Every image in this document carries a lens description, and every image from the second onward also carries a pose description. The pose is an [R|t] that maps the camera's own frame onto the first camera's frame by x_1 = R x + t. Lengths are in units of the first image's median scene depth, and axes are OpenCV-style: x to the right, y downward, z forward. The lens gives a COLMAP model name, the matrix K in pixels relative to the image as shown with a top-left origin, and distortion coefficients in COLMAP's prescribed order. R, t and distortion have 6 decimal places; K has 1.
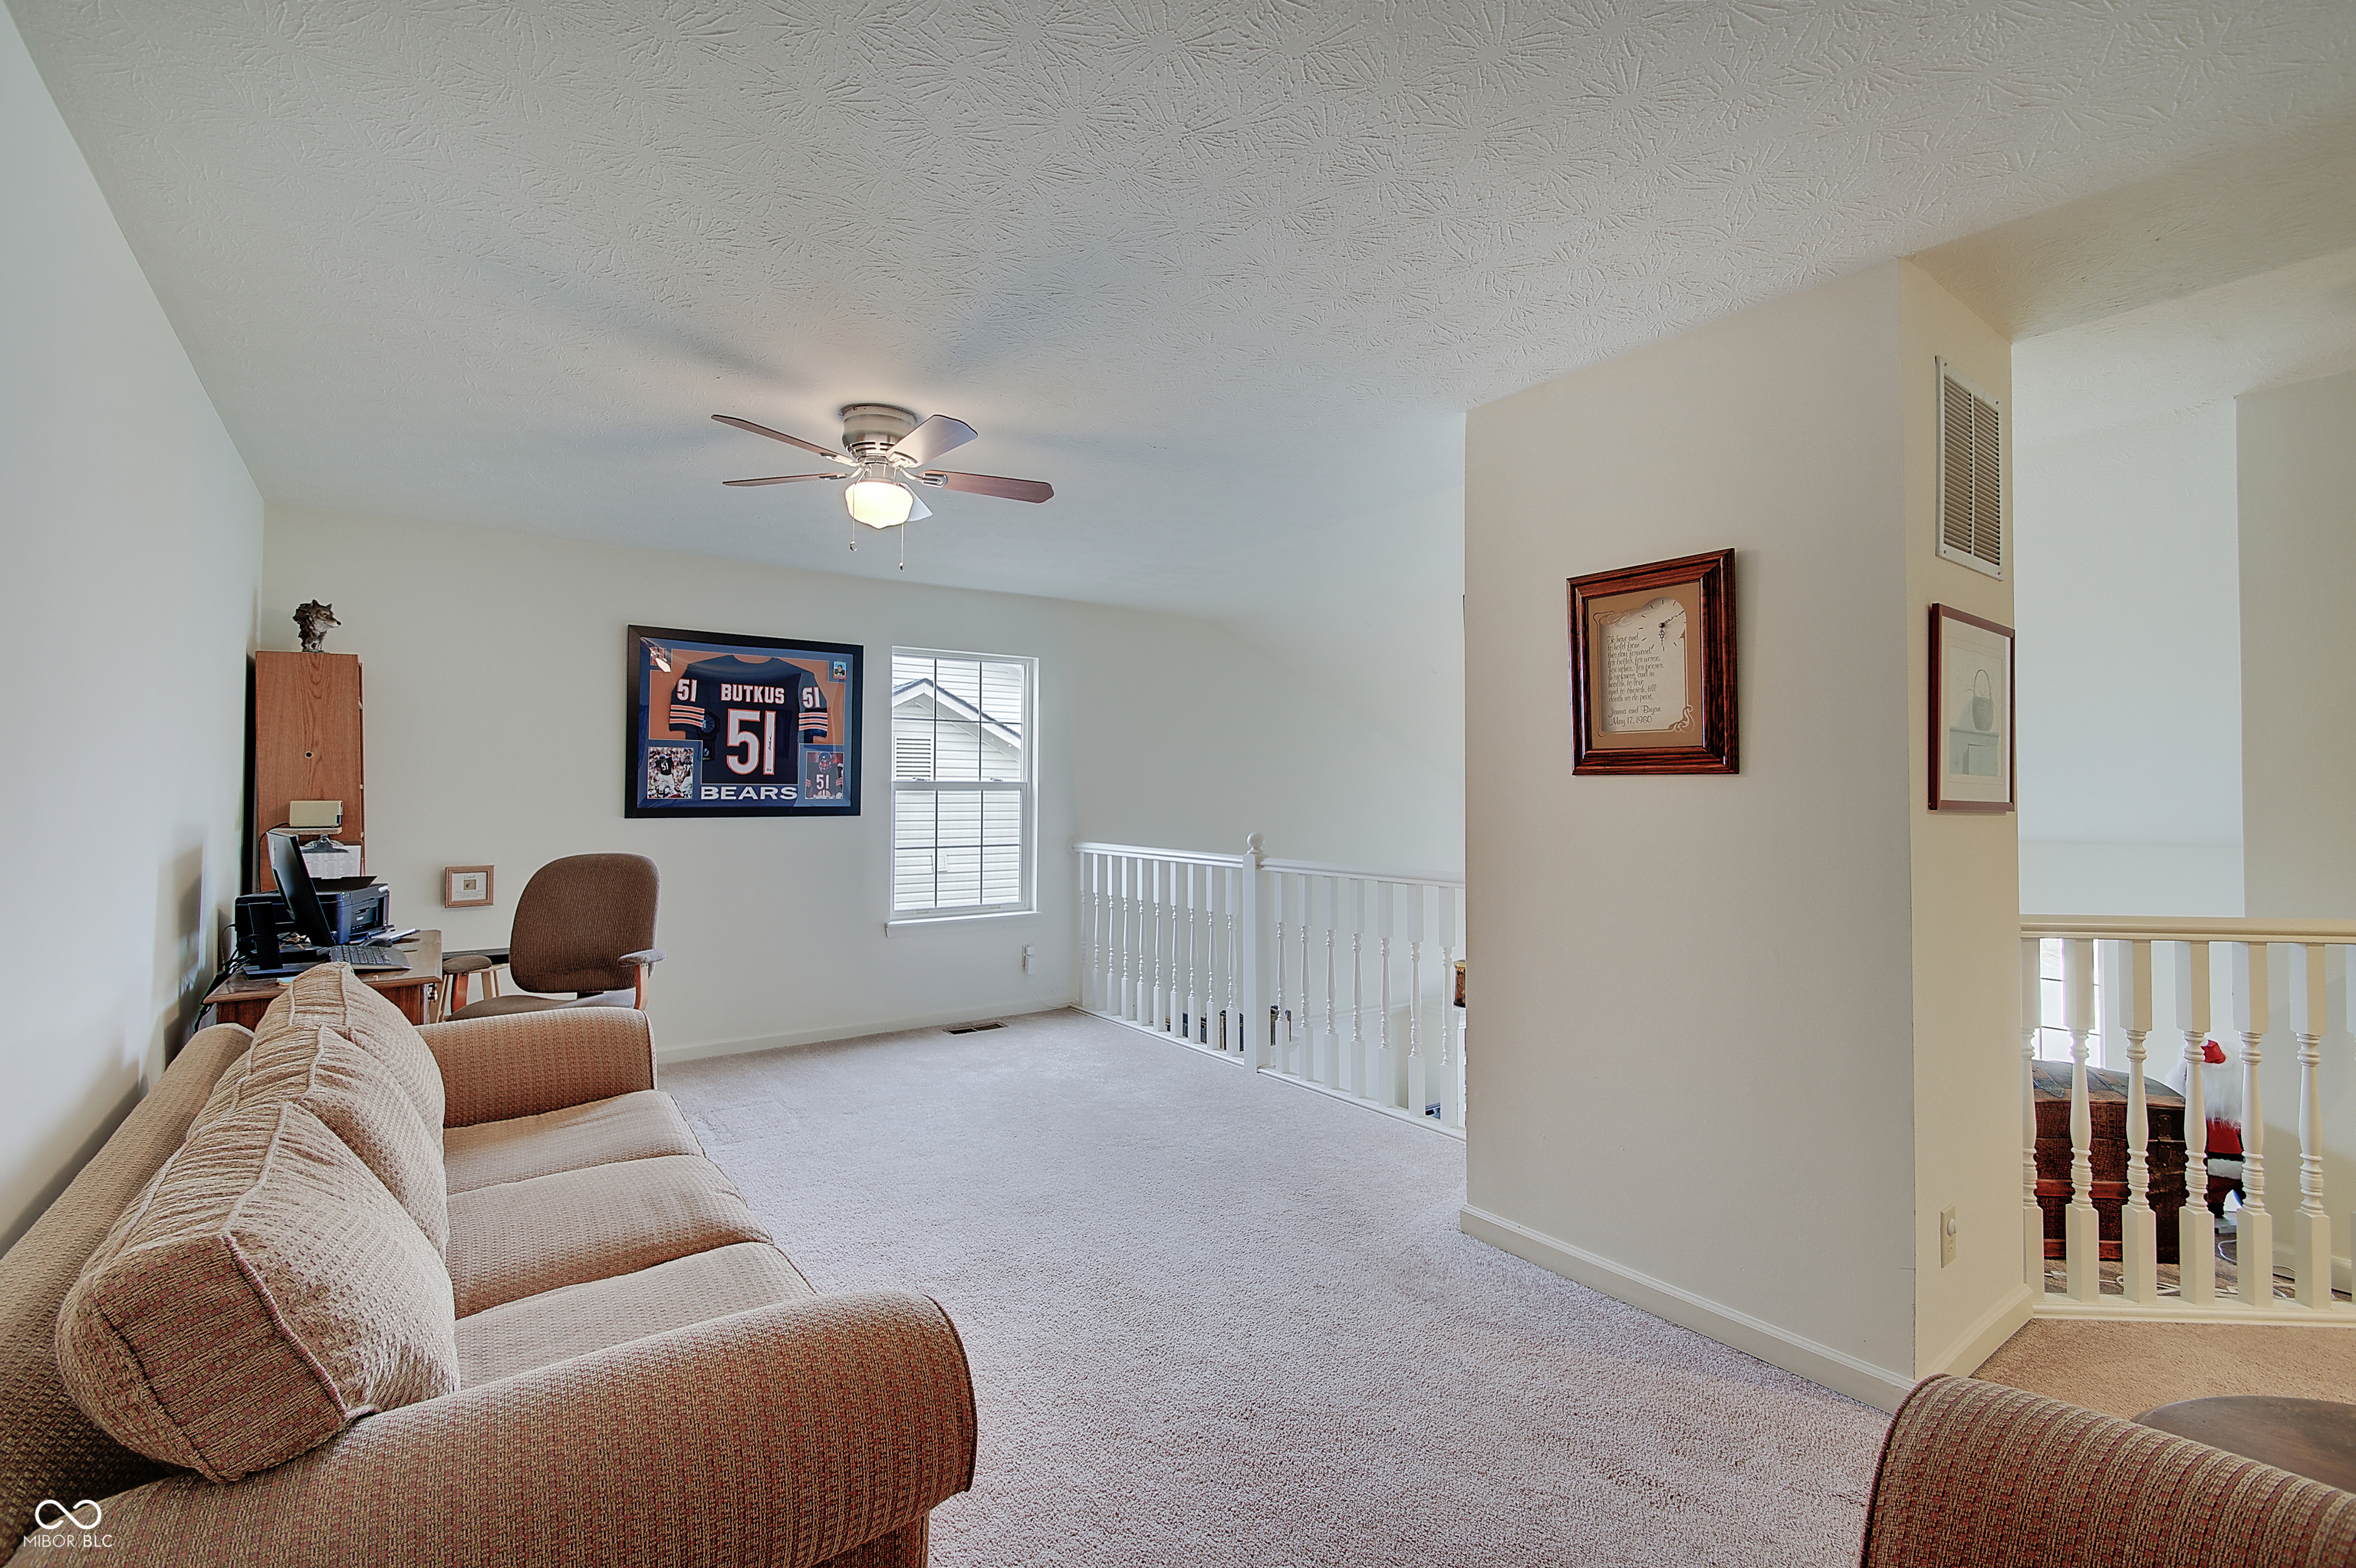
lens RADIAL K [[1017.1, 0, 1165.2], [0, 1017.1, 778.6], [0, 0, 1]] dist [0.008862, -0.002183]
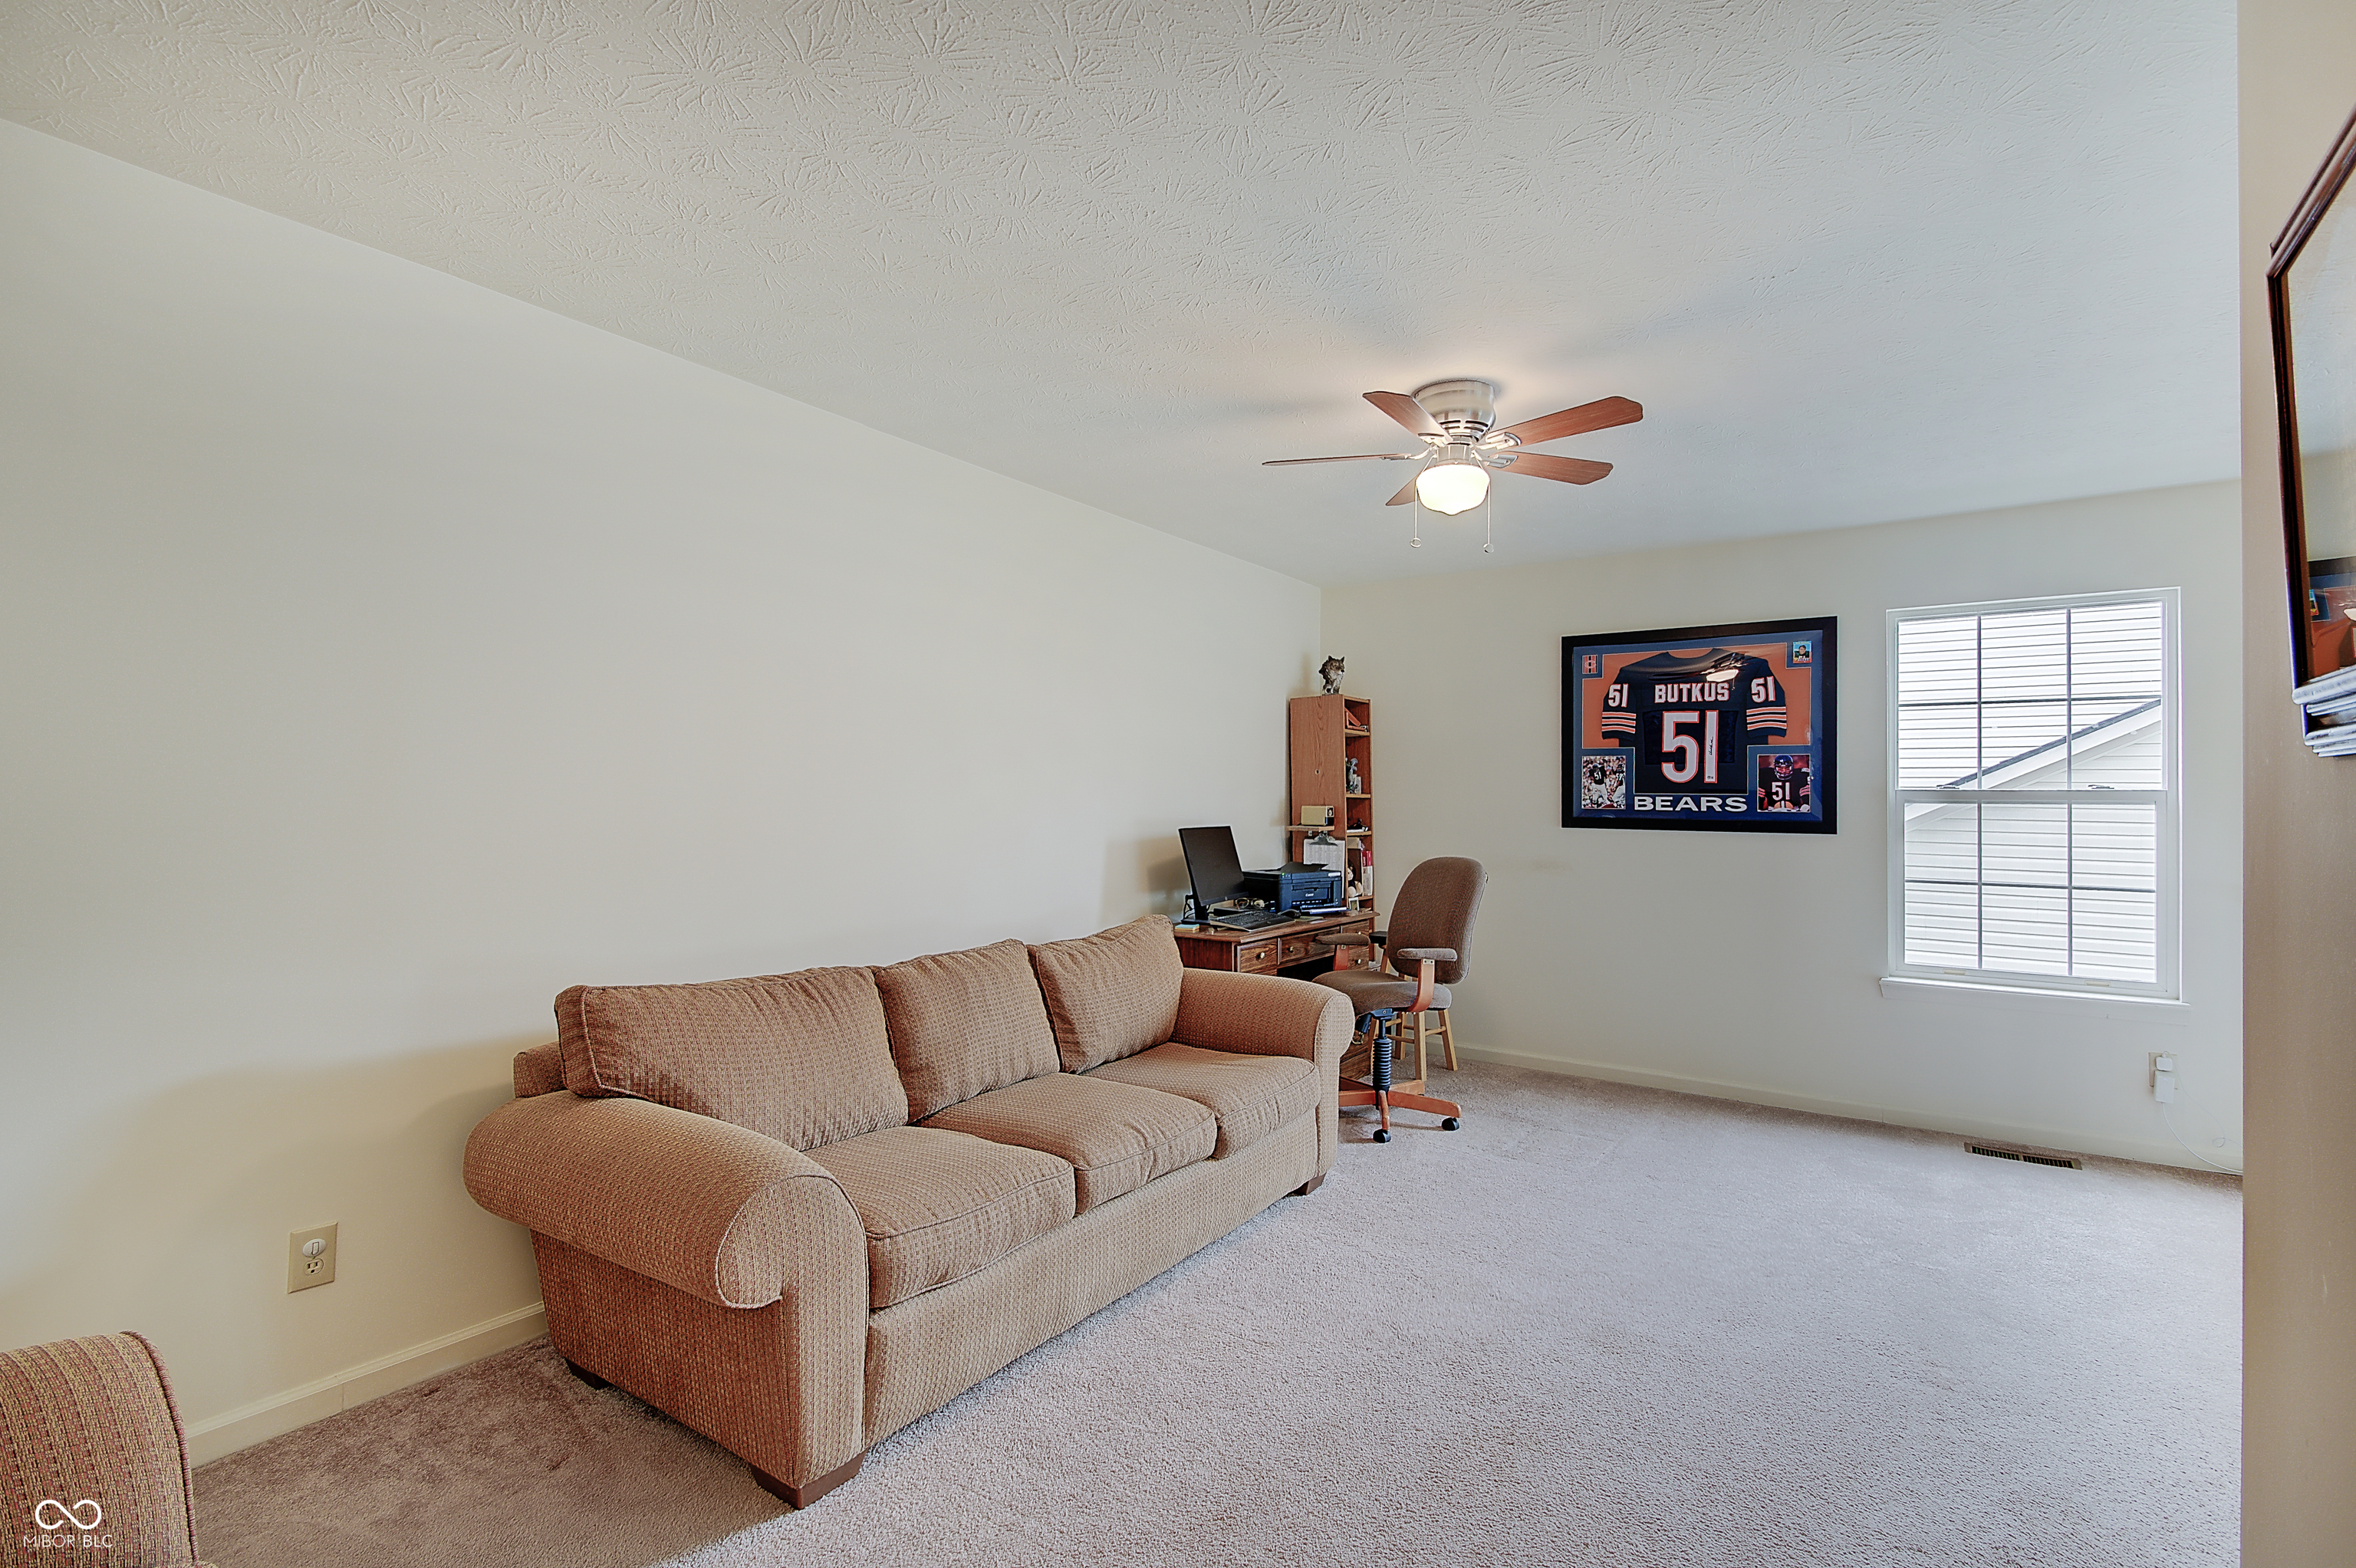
lens RADIAL K [[1074.1, 0, 1173.8], [0, 1074.1, 788.2], [0, 0, 1]] dist [-0.004511, -0.000187]
pose [[0.339037, -0.007344, -0.940744, 0.326686], [0.003892, 0.999972, -0.006404, 0.004861], [0.940765, -0.001490, 0.339056, 0.257233]]
